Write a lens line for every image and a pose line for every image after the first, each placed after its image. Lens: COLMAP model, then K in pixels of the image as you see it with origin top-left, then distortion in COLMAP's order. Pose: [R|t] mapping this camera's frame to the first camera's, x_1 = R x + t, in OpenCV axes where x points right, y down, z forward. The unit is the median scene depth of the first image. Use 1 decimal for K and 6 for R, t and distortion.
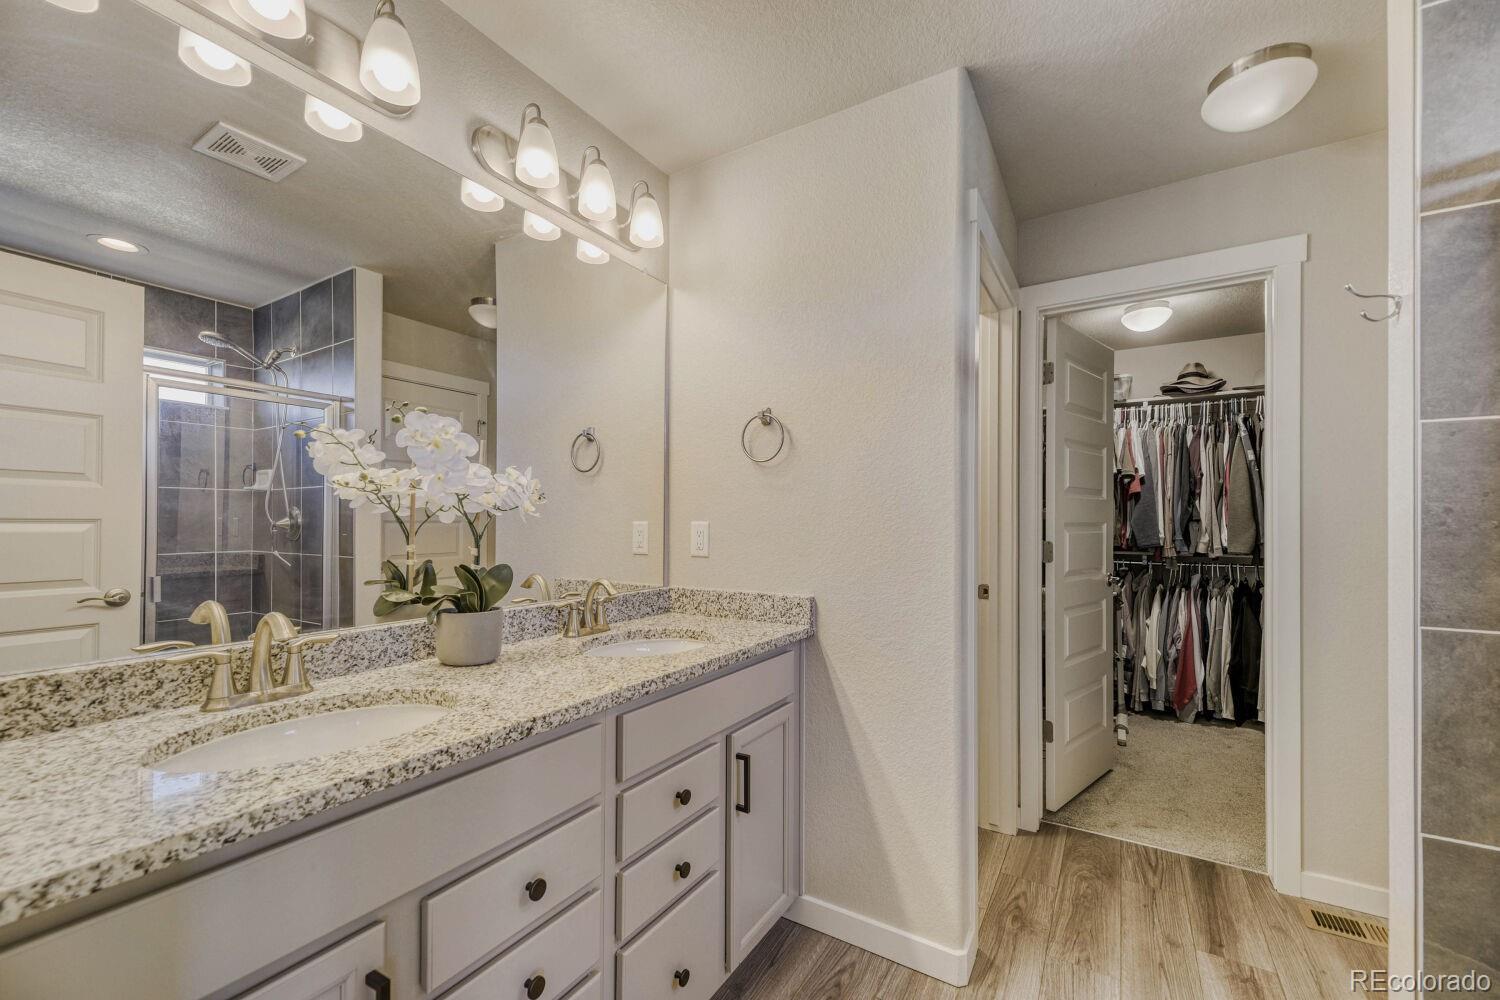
lens RADIAL K [[612.7, 0, 749.9], [0, 612.7, 511.7], [0, 0, 1]] dist [-0.004365, -0.001956]
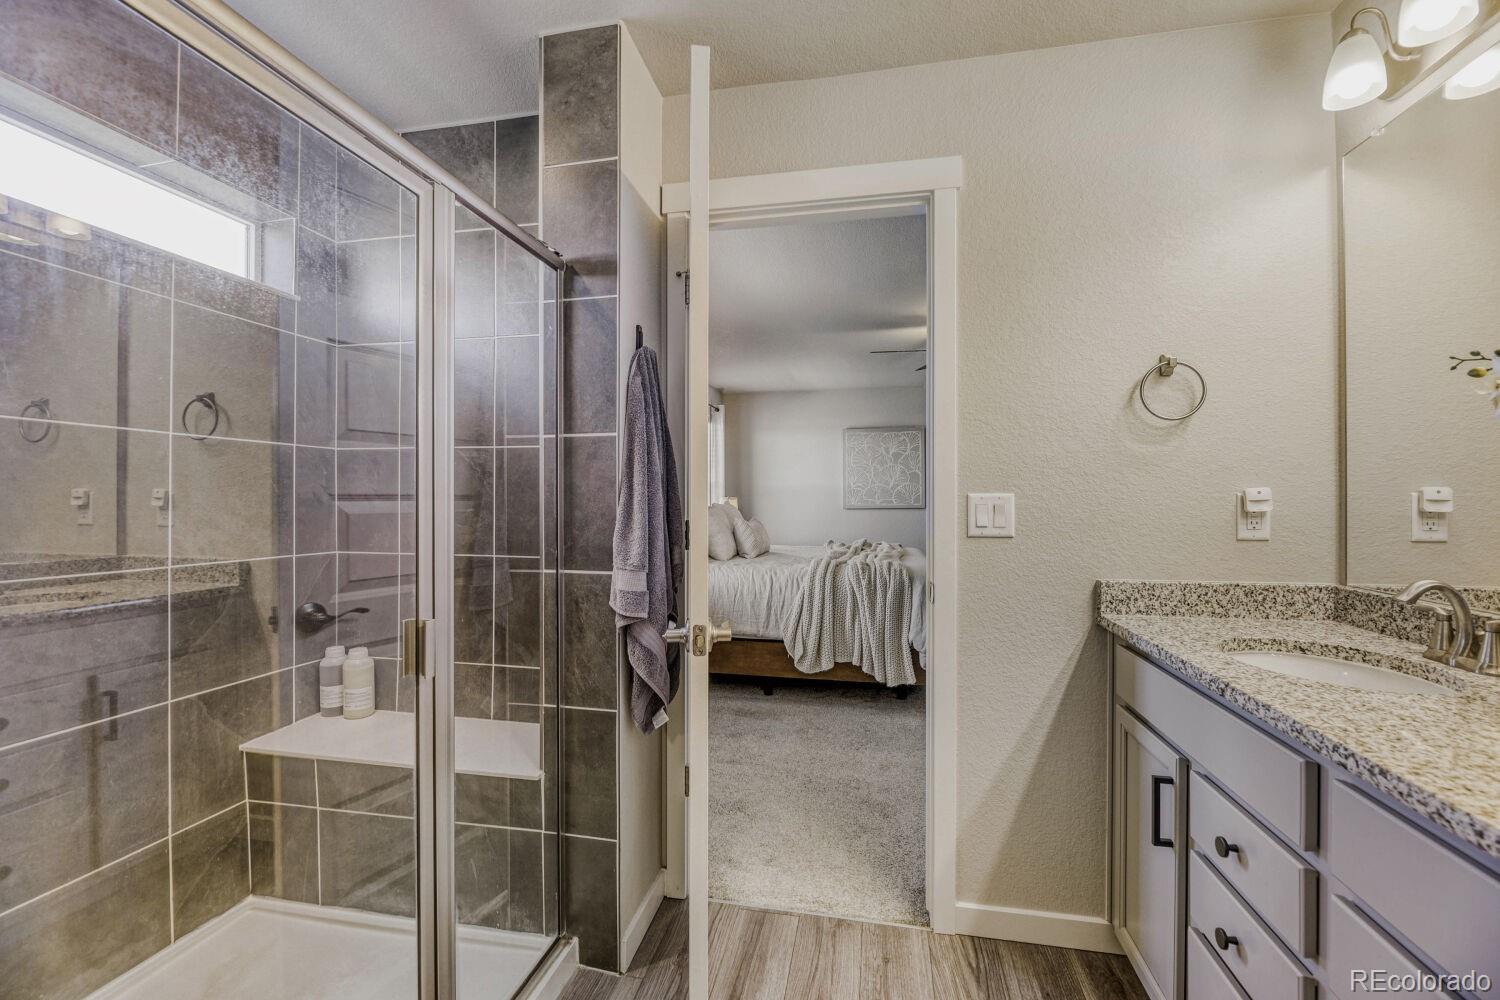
lens RADIAL K [[612.7, 0, 750.5], [0, 612.7, 505.3], [0, 0, 1]] dist [-0.004365, -0.001956]
pose [[-0.942150, 0.000479, -0.335192, 0.674398], [0.002027, 0.999989, -0.004268, 0.037932], [0.335186, -0.004700, -0.942140, 1.543490]]
